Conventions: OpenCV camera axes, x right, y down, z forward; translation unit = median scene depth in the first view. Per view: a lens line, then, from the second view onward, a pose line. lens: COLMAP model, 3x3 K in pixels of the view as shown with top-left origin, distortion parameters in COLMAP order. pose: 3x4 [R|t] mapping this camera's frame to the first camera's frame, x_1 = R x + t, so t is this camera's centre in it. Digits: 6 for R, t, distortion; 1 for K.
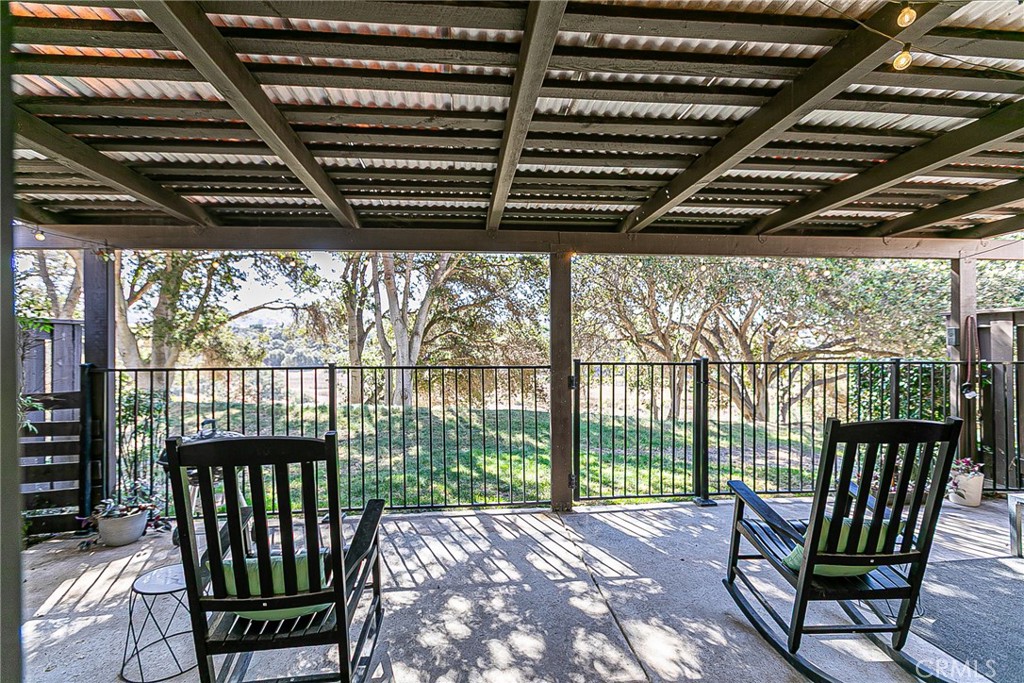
lens RADIAL K [[465.4, 0, 515.0], [0, 465.4, 347.7], [0, 0, 1]] dist [-0.002970, -0.000936]
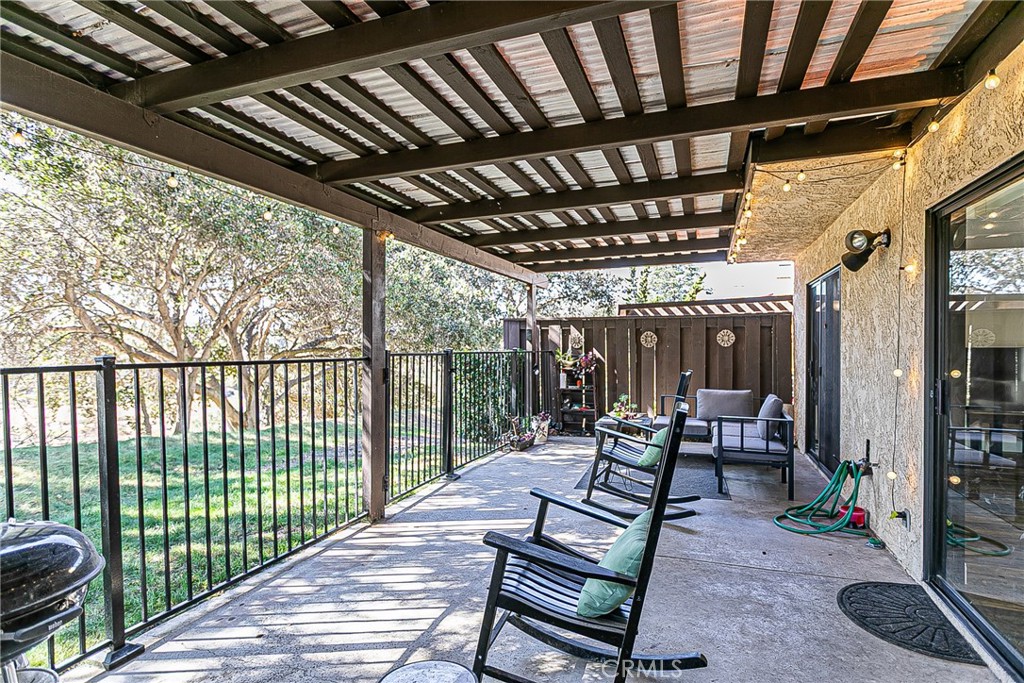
lens RADIAL K [[521.1, 0, 518.8], [0, 521.1, 345.5], [0, 0, 1]] dist [-0.006425, 0.002281]
pose [[0.443078, 0.002912, 0.896478, -0.620807], [0.001561, 0.999991, -0.004020, 0.018913], [-0.896482, 0.003180, 0.443070, 0.275819]]
